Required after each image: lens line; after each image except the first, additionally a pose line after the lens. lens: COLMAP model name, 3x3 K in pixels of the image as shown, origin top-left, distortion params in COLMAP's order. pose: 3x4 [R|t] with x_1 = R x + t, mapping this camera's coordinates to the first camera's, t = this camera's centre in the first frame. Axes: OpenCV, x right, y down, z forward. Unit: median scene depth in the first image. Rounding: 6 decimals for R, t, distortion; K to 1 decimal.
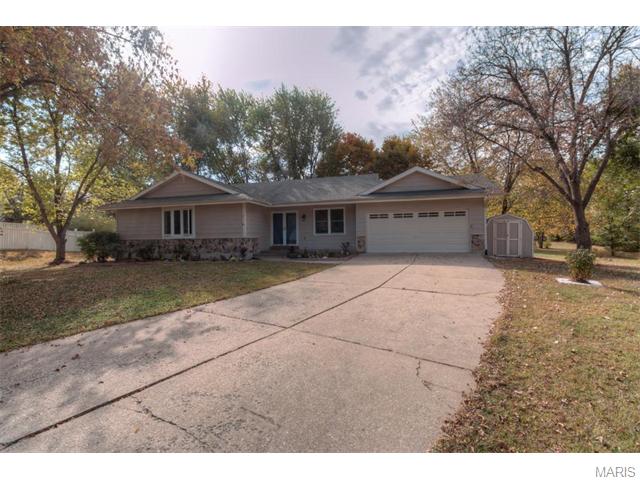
lens RADIAL K [[295.3, 0, 319.8], [0, 295.3, 243.0], [0, 0, 1]] dist [0.014749, 0.001166]
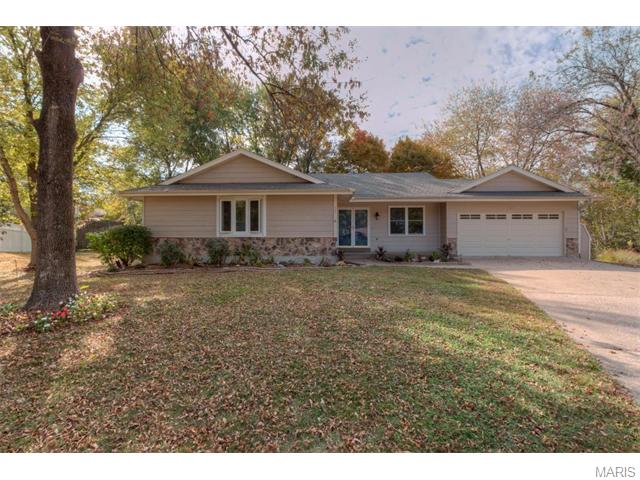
lens RADIAL K [[295.3, 0, 320.2], [0, 295.3, 238.4], [0, 0, 1]] dist [0.014749, 0.001166]
pose [[0.973224, 0.016249, 0.229284, -0.451944], [-0.011736, 0.999710, -0.021034, 0.002611], [-0.229559, 0.017780, 0.973132, 0.194967]]
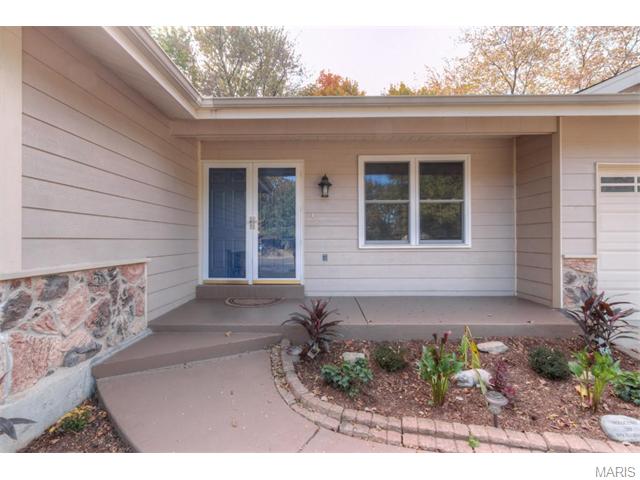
lens RADIAL K [[295.3, 0, 320.3], [0, 295.3, 244.3], [0, 0, 1]] dist [0.014749, 0.001166]
pose [[0.965060, 0.008943, 0.261876, -0.142642], [-0.008612, 0.999960, -0.002413, -0.030815], [-0.261887, 0.000073, 0.965099, 0.778668]]
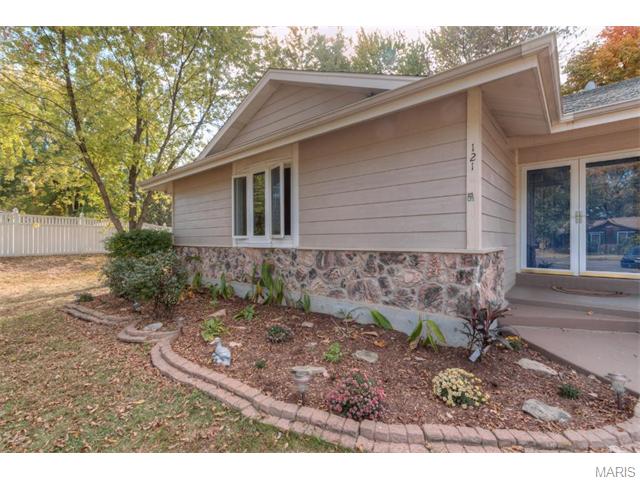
lens RADIAL K [[295.3, 0, 322.5], [0, 295.3, 241.7], [0, 0, 1]] dist [0.014749, 0.001166]
pose [[0.909888, 0.012284, -0.414672, -0.249308], [-0.012504, 0.999919, 0.002185, -0.023658], [0.414665, 0.003197, 0.909968, 0.685676]]
